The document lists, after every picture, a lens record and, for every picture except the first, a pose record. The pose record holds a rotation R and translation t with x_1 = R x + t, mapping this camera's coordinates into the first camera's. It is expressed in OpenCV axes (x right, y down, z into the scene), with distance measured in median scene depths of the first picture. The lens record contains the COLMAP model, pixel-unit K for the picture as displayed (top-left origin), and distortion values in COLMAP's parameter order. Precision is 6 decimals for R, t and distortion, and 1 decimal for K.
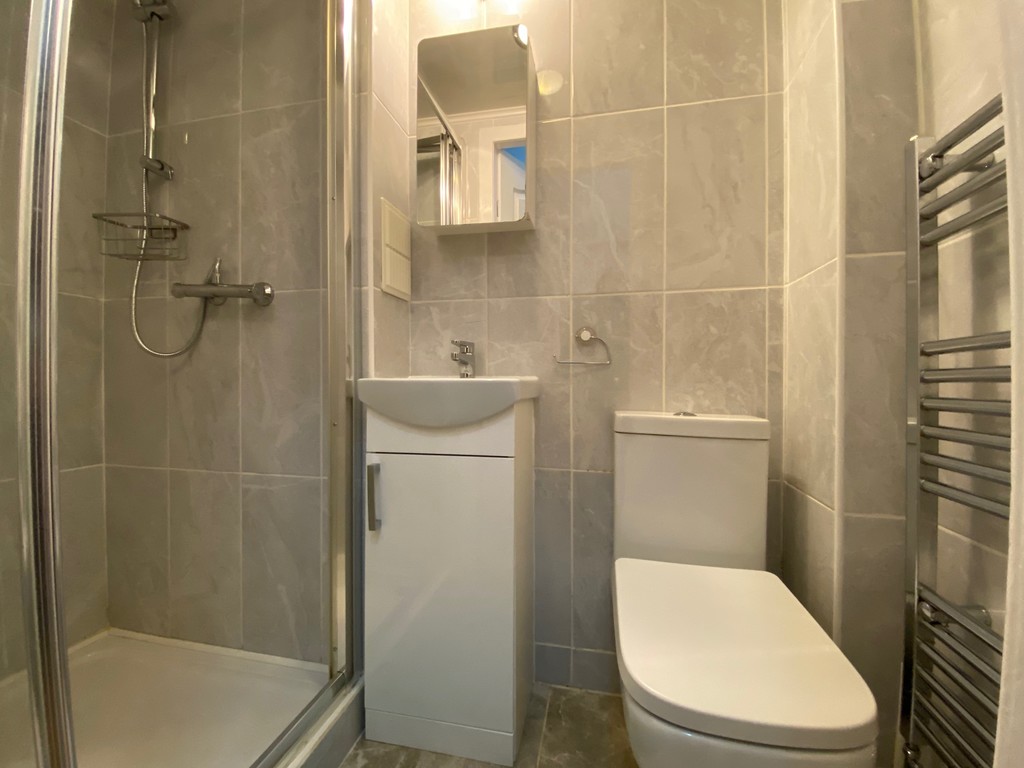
lens RADIAL K [[411.5, 0, 512.0], [0, 411.5, 384.0], [0, 0, 1]] dist [0.036433, -0.027671]
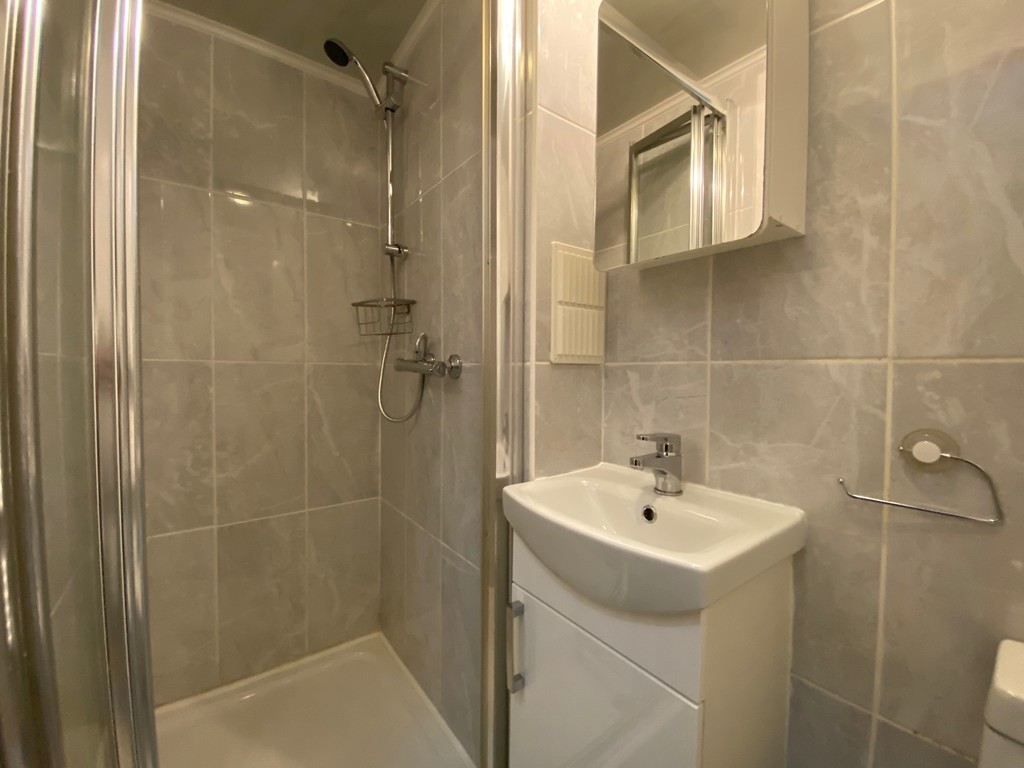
lens RADIAL K [[411.5, 0, 512.0], [0, 411.5, 384.0], [0, 0, 1]] dist [0.036433, -0.027671]
pose [[0.761031, 0.022430, -0.648328, 0.122201], [-0.010402, 0.999696, 0.022376, -0.191412], [0.648633, -0.010285, 0.761032, 0.346660]]
